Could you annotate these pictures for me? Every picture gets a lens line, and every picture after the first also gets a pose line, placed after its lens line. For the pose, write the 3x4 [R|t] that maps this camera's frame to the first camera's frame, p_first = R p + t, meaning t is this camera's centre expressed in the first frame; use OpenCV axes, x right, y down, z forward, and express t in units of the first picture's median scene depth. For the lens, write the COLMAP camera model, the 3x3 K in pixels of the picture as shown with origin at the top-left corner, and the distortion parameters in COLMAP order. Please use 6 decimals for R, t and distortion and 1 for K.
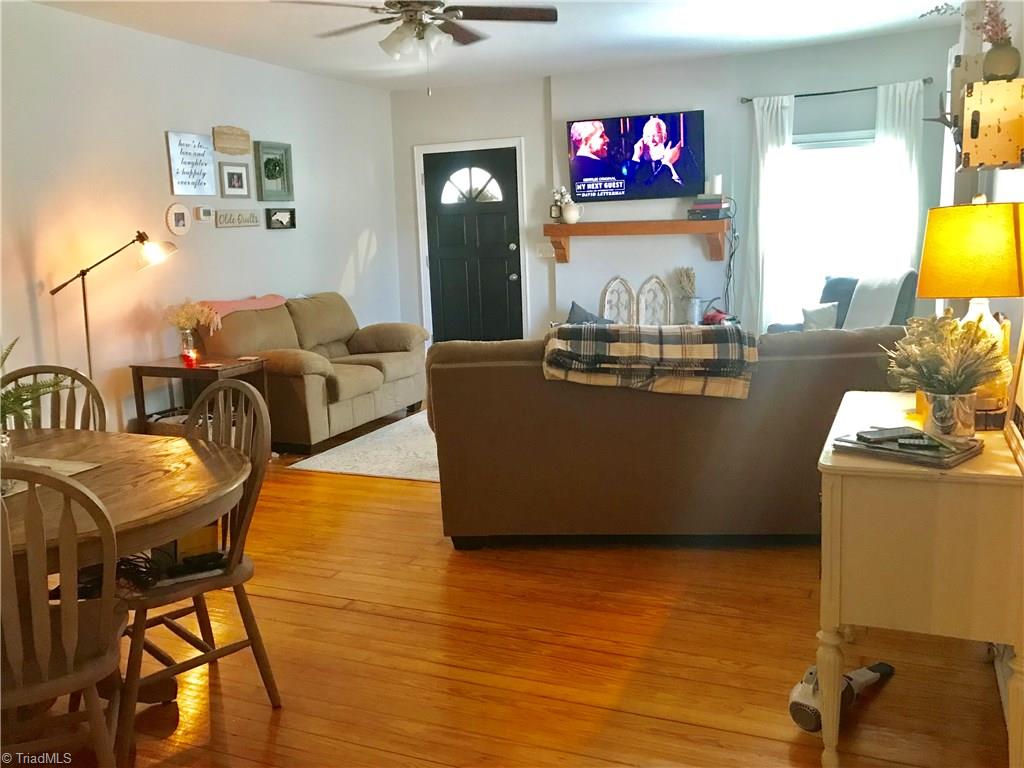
lens RADIAL K [[840.2, 0, 512.0], [0, 840.2, 384.0], [0, 0, 1]] dist [-0.002809, -0.000488]
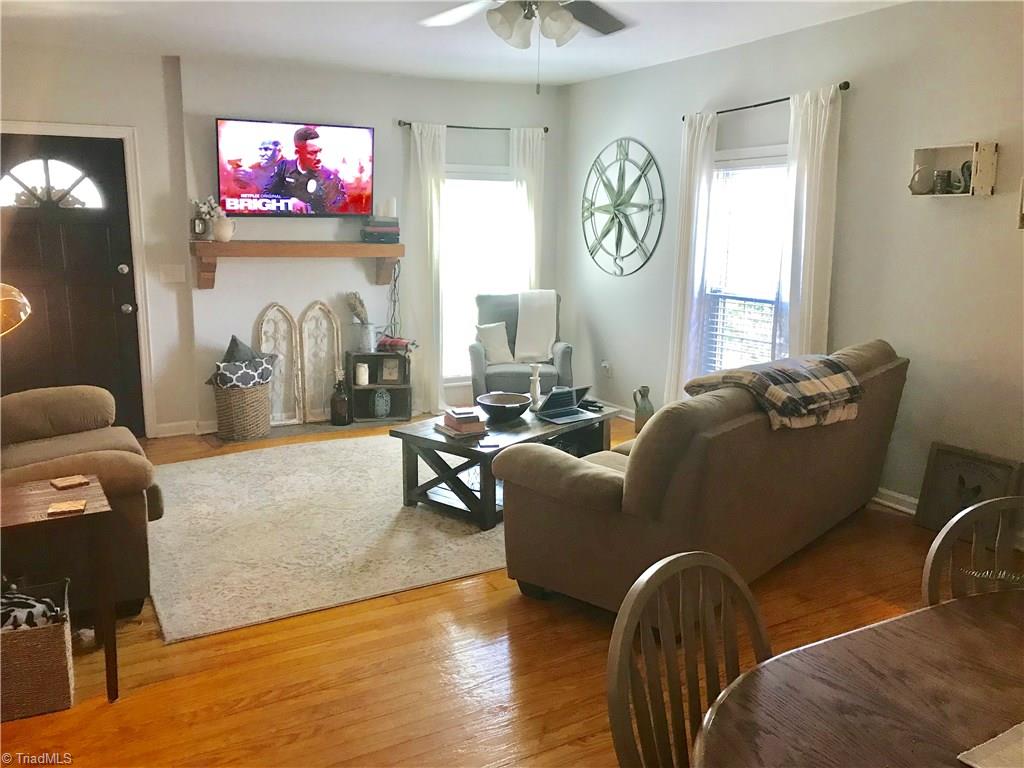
lens RADIAL K [[824.1, 0, 509.0], [0, 824.1, 361.3], [0, 0, 1]] dist [-0.005151, -0.004515]
pose [[0.643978, -0.087737, 0.759996, -0.372803], [0.112133, 0.993498, 0.019679, -0.058468], [-0.756782, 0.072548, 0.649630, 0.269418]]
